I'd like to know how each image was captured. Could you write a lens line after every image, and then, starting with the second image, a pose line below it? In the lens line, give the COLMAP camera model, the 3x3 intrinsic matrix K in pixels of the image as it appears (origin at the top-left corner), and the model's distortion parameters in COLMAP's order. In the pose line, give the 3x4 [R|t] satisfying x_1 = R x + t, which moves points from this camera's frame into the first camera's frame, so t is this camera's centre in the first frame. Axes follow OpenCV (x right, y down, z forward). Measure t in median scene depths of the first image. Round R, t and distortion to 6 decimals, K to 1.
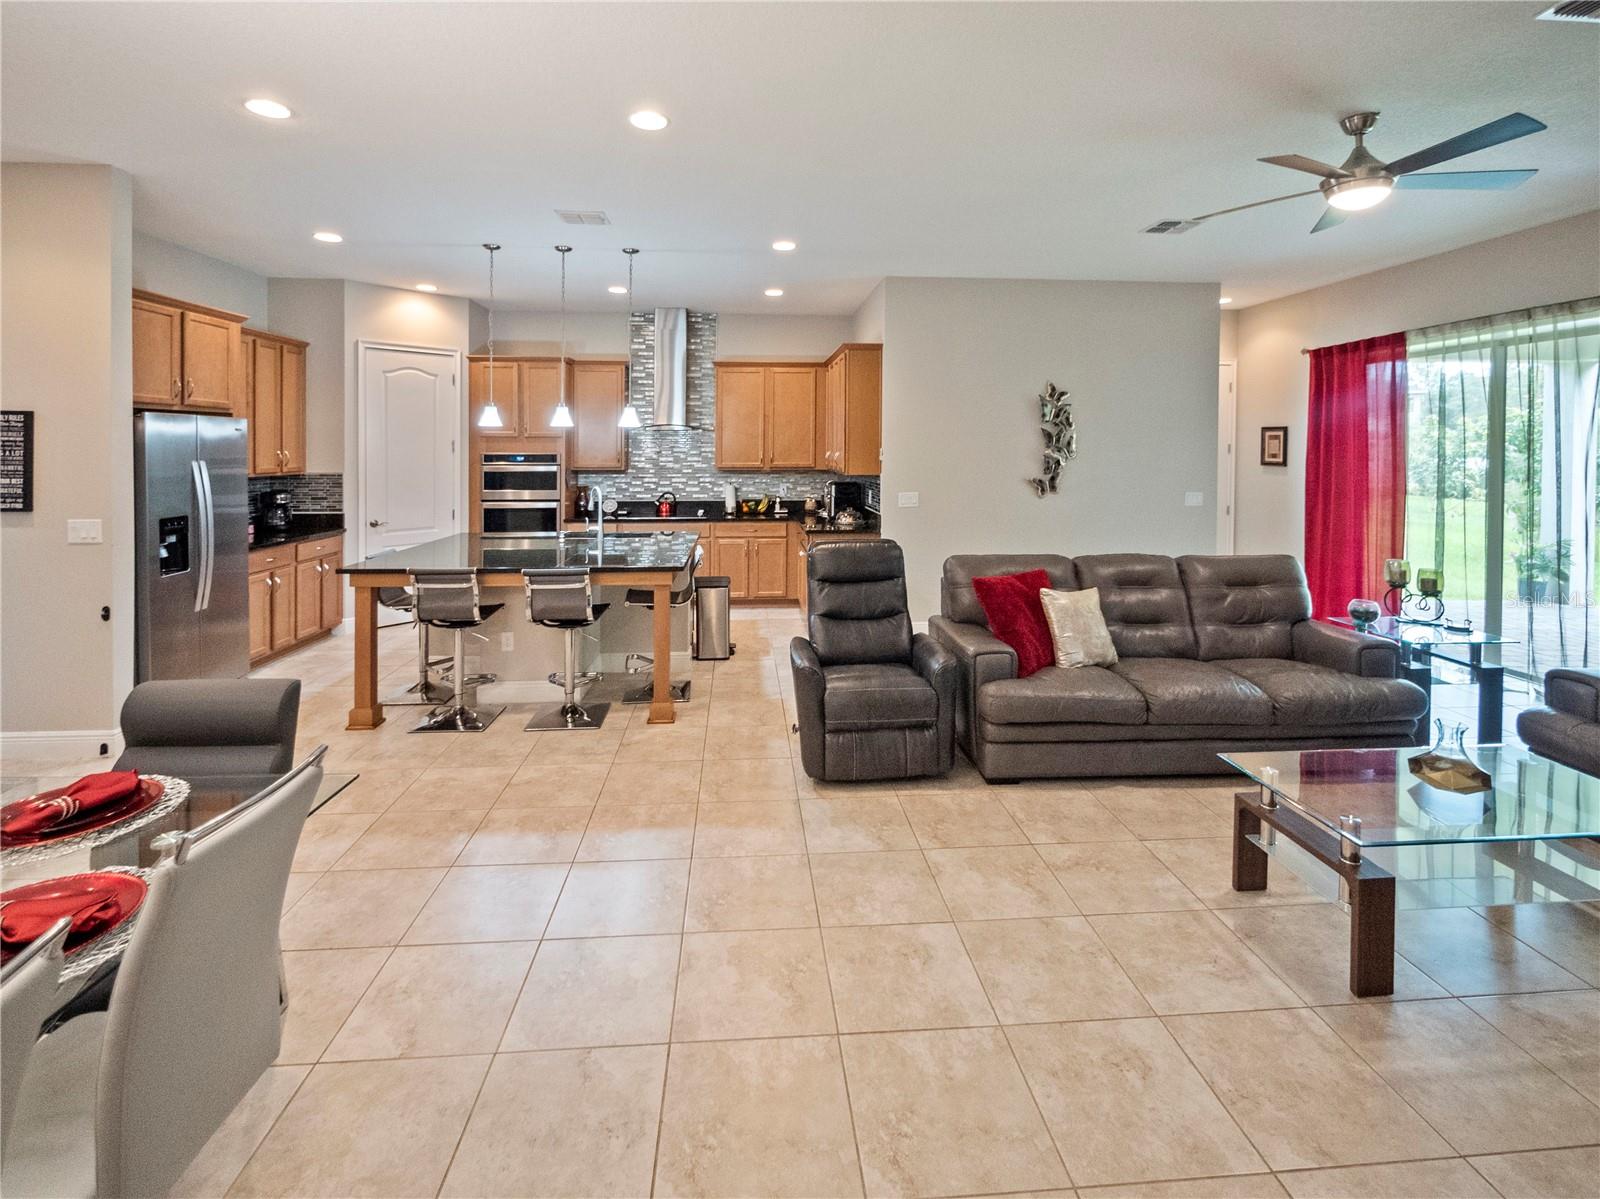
lens RADIAL K [[731.1, 0, 801.5], [0, 731.1, 471.6], [0, 0, 1]] dist [-0.001897, -0.000347]
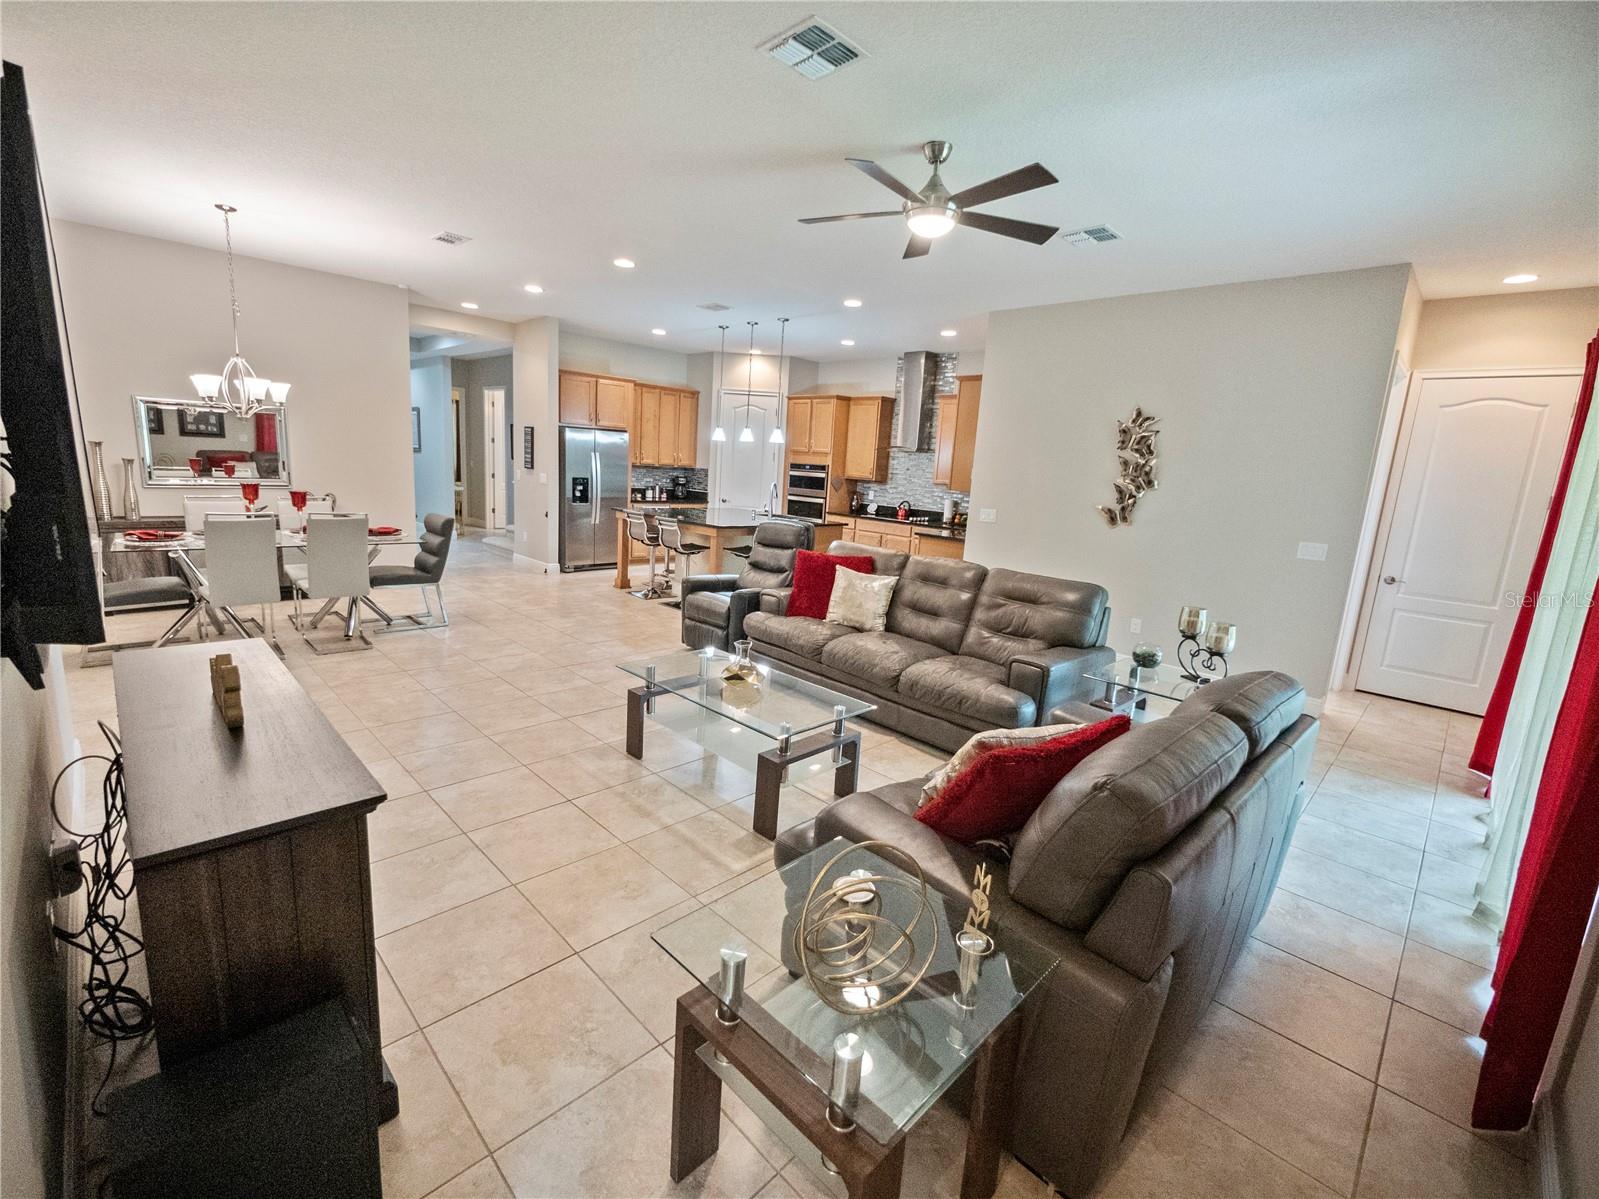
lens RADIAL K [[689.2, 0, 799.5], [0, 689.2, 599.5], [0, 0, 1]] dist [0.000460, 0.000033]
pose [[0.654620, 0.185582, -0.732824, 0.761994], [-0.083987, 0.981251, 0.173469, 0.004907], [0.751278, -0.052008, 0.657934, 0.074500]]
